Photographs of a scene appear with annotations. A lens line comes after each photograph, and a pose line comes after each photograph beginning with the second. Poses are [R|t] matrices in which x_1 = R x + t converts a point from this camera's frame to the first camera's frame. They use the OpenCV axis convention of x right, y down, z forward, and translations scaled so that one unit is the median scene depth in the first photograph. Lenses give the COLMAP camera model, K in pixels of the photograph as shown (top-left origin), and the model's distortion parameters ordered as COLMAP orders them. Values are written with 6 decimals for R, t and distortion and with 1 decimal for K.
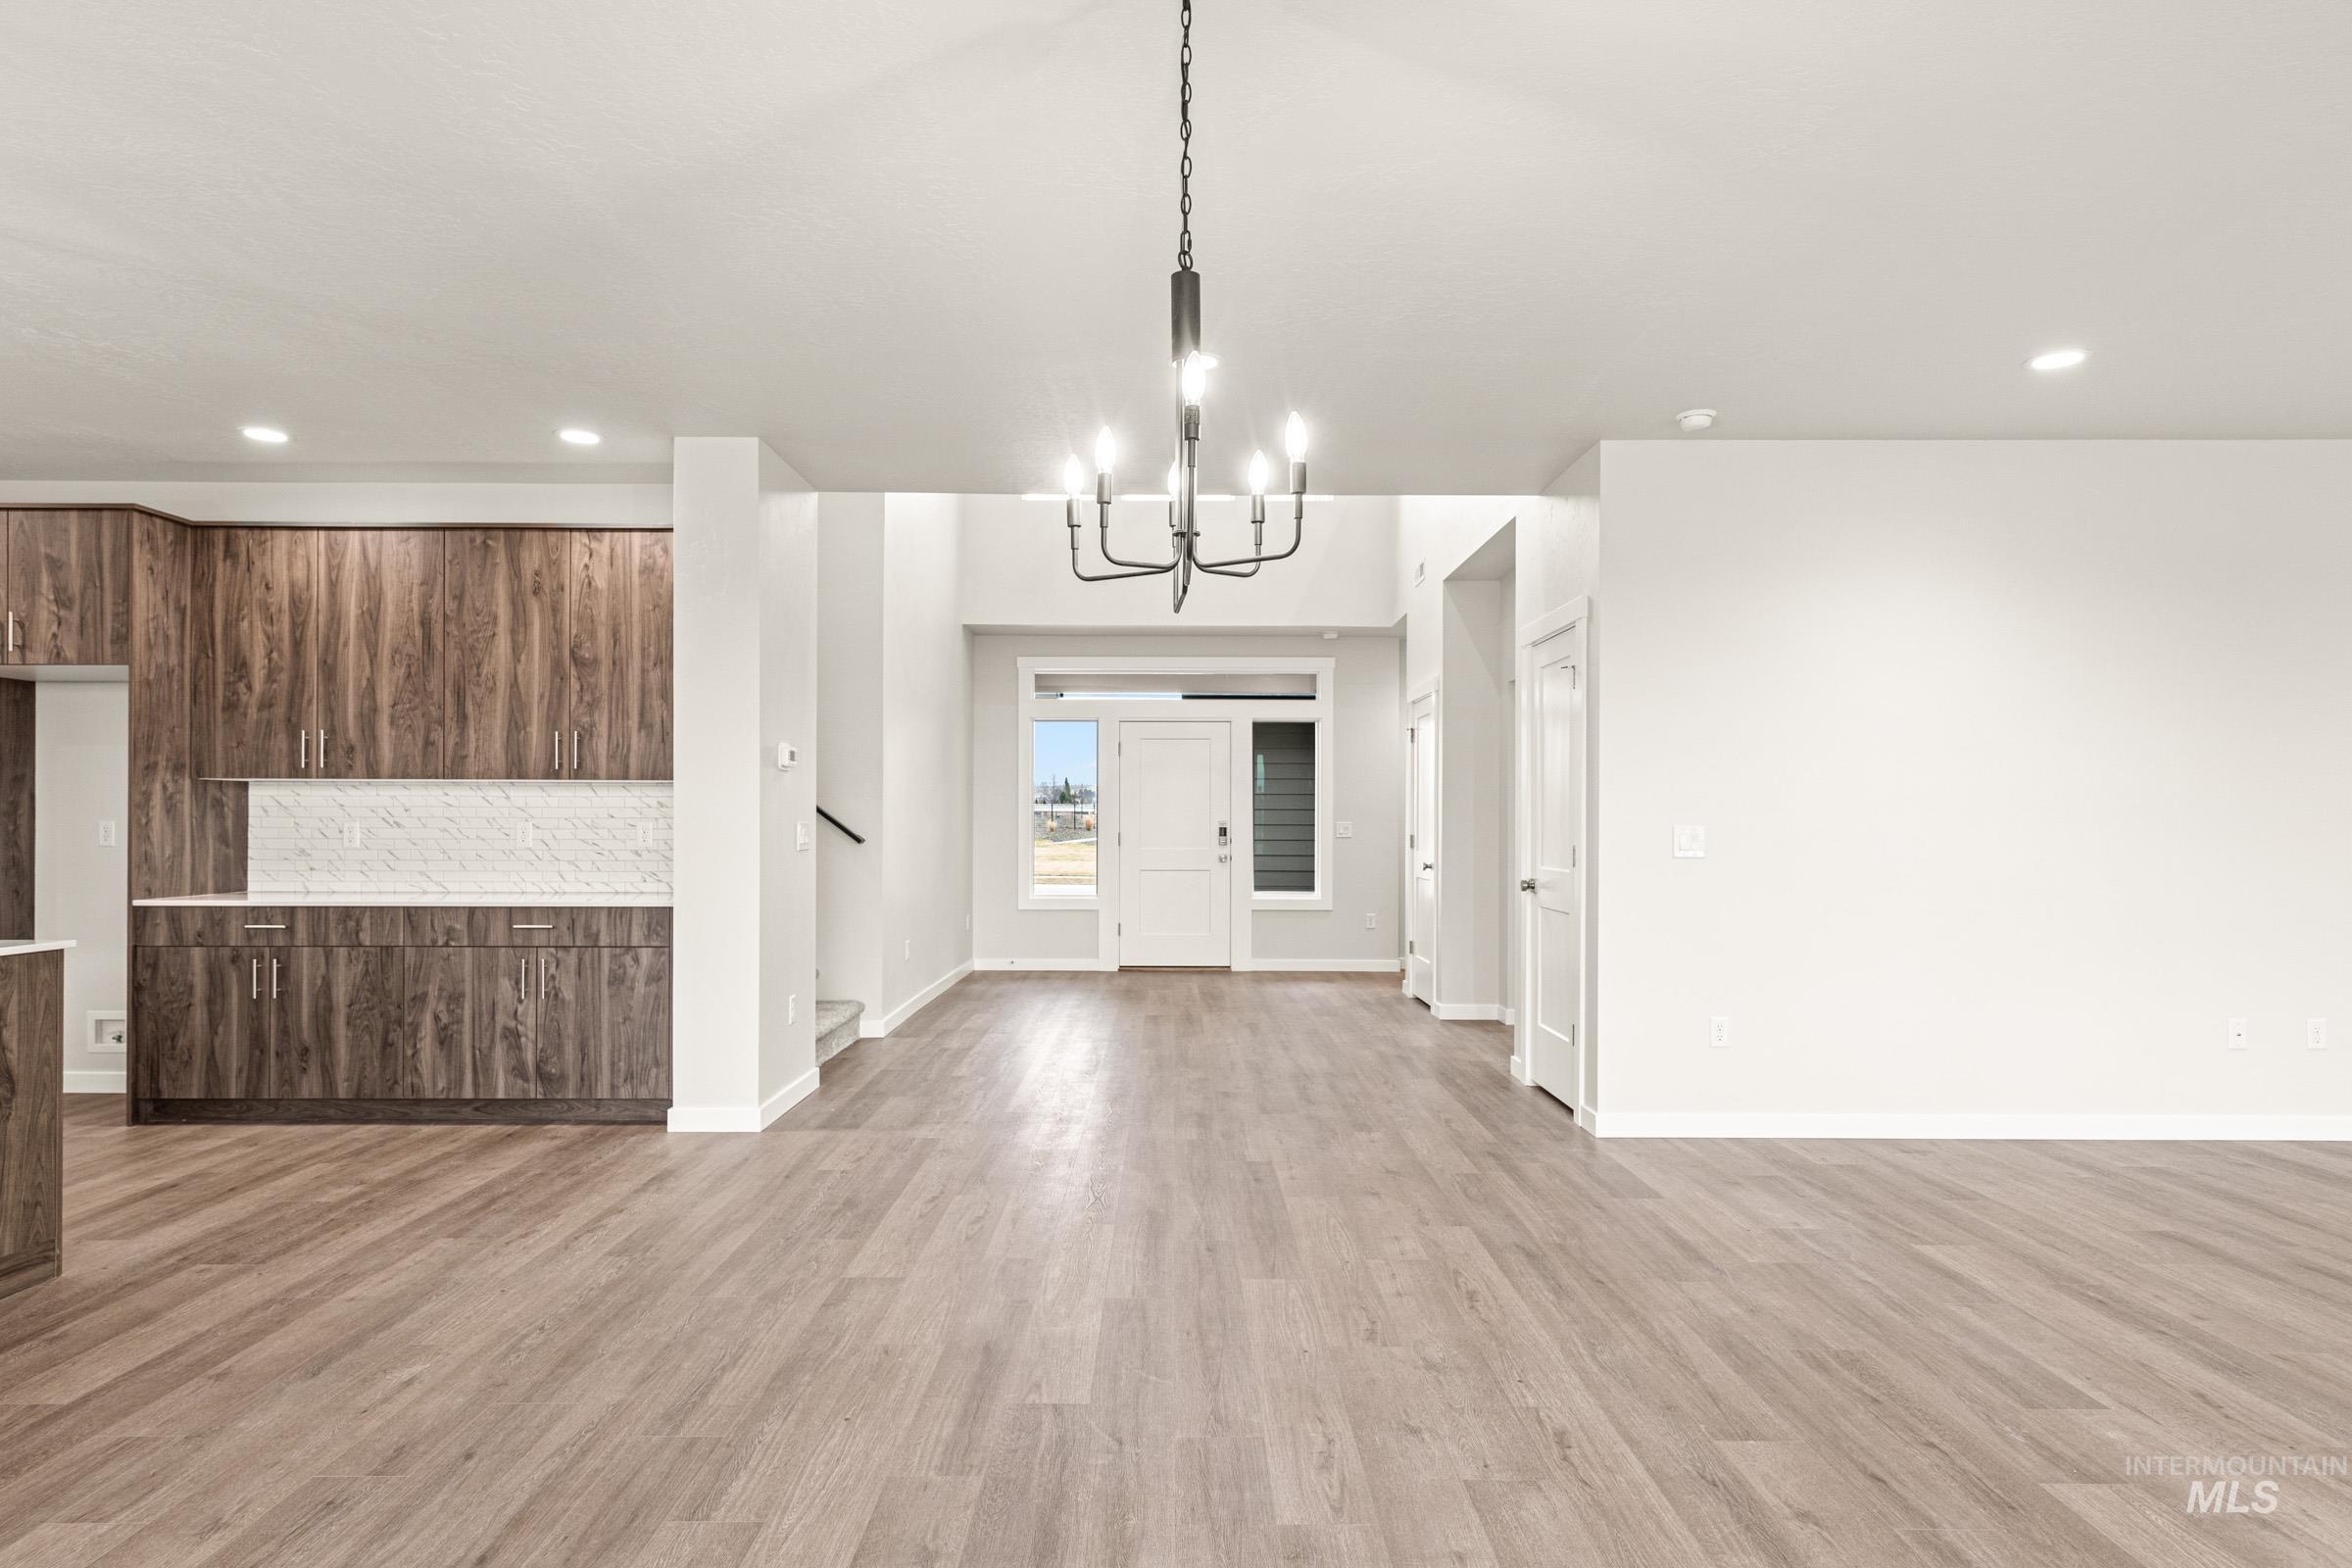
lens RADIAL K [[1283.2, 0, 1185.0], [0, 1283.2, 802.0], [0, 0, 1]] dist [0.005928, 0.000802]
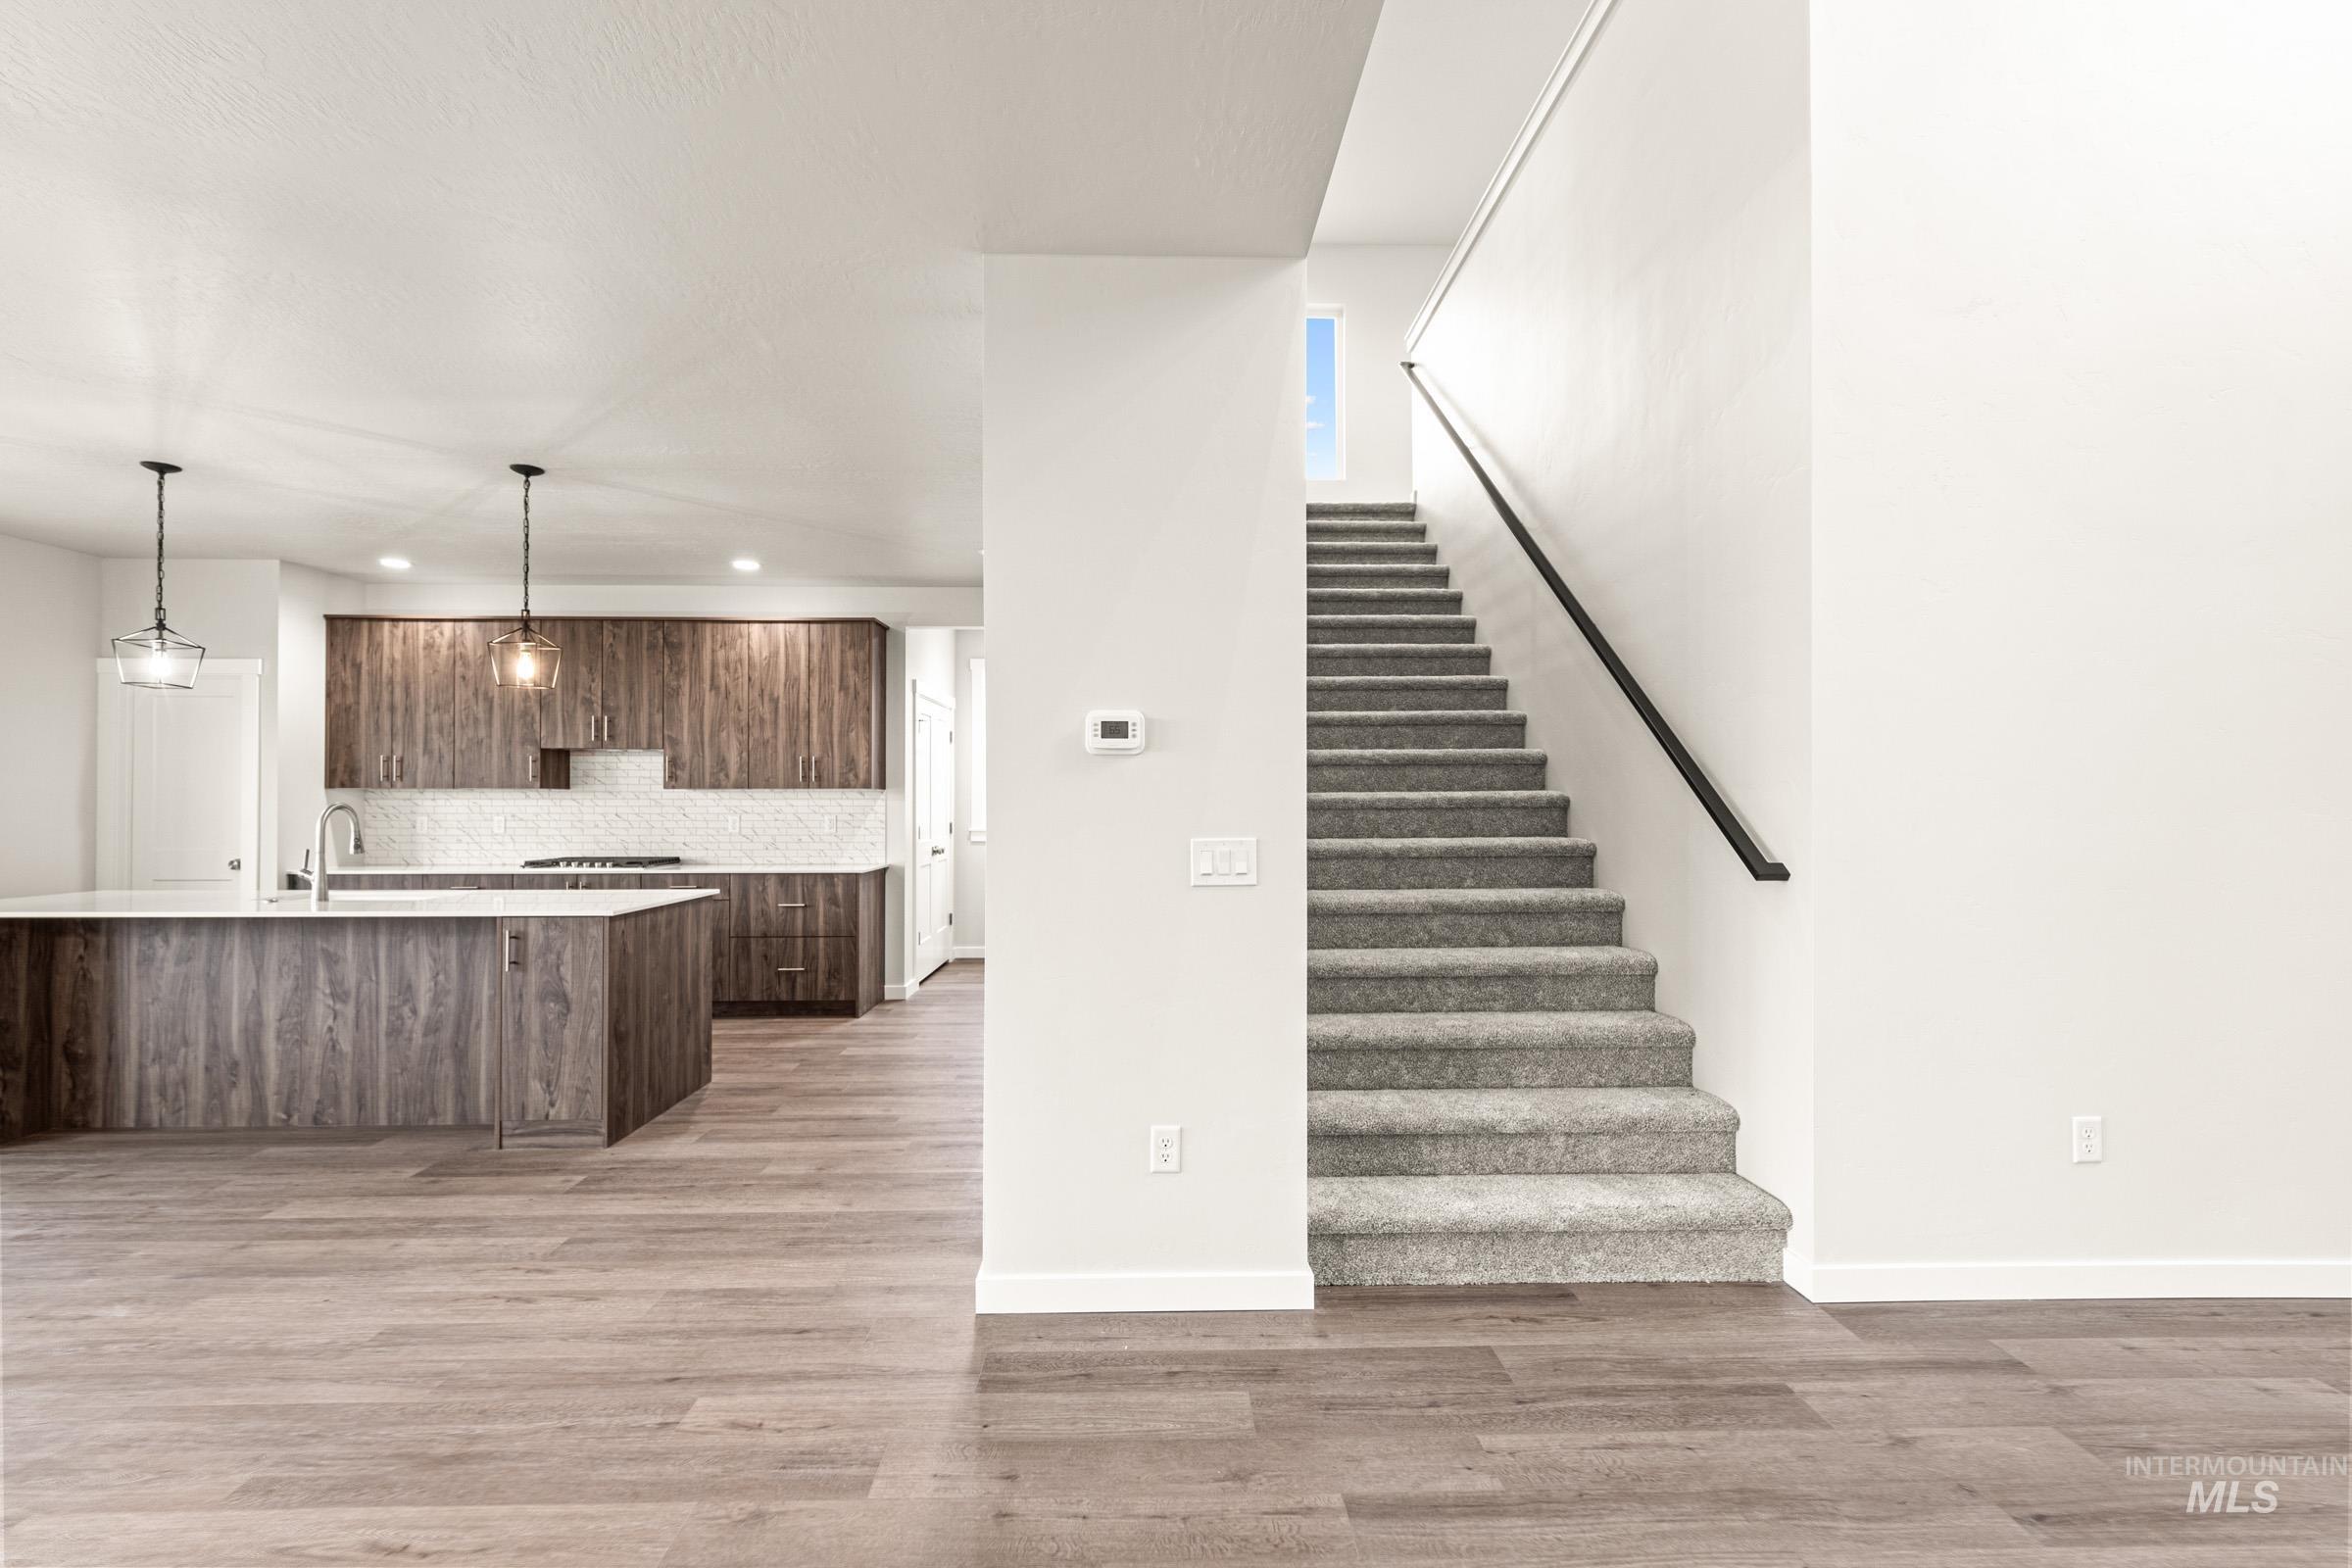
lens RADIAL K [[1117.2, 0, 1178.6], [0, 1117.2, 776.1], [0, 0, 1]] dist [0.016585, -0.000176]
pose [[-0.010696, -0.011305, -0.999879, 0.344476], [0.019681, 0.999740, -0.011514, -0.013105], [0.999749, -0.019802, -0.010471, 1.585291]]
